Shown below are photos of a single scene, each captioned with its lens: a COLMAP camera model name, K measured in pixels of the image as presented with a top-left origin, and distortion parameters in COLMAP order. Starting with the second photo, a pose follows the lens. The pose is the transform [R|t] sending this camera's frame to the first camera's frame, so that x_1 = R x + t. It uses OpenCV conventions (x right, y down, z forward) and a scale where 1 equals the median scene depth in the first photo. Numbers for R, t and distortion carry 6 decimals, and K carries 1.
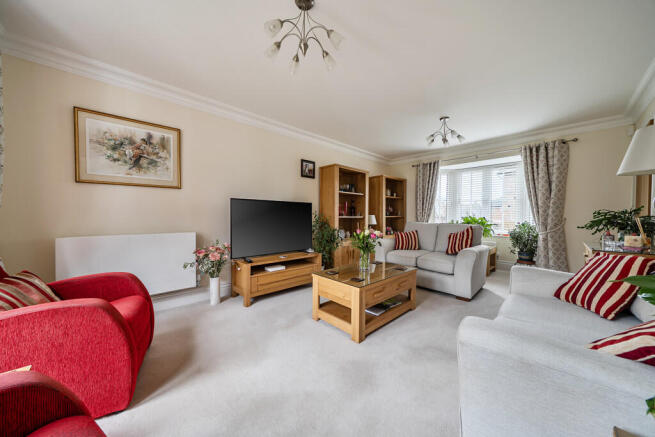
lens RADIAL K [[227.2, 0, 324.9], [0, 227.2, 216.9], [0, 0, 1]] dist [-0.000819, -0.000124]
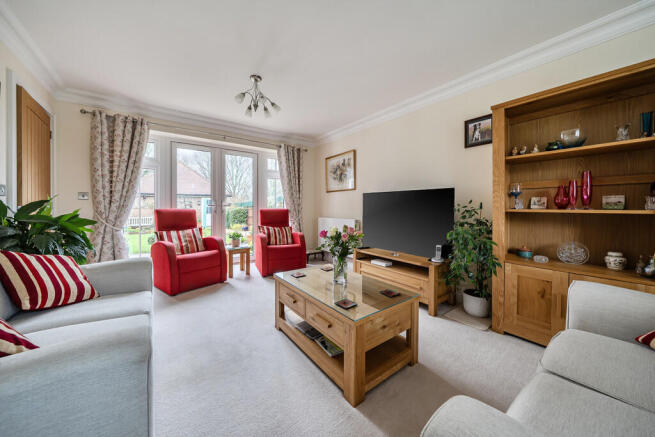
lens RADIAL K [[227.2, 0, 324.5], [0, 227.2, 212.8], [0, 0, 1]] dist [-0.000819, -0.000124]
pose [[-0.109458, 0.014590, -0.993884, 0.898317], [-0.014495, 0.999763, 0.016272, 0.003735], [0.993886, 0.016187, -0.109220, 1.029926]]
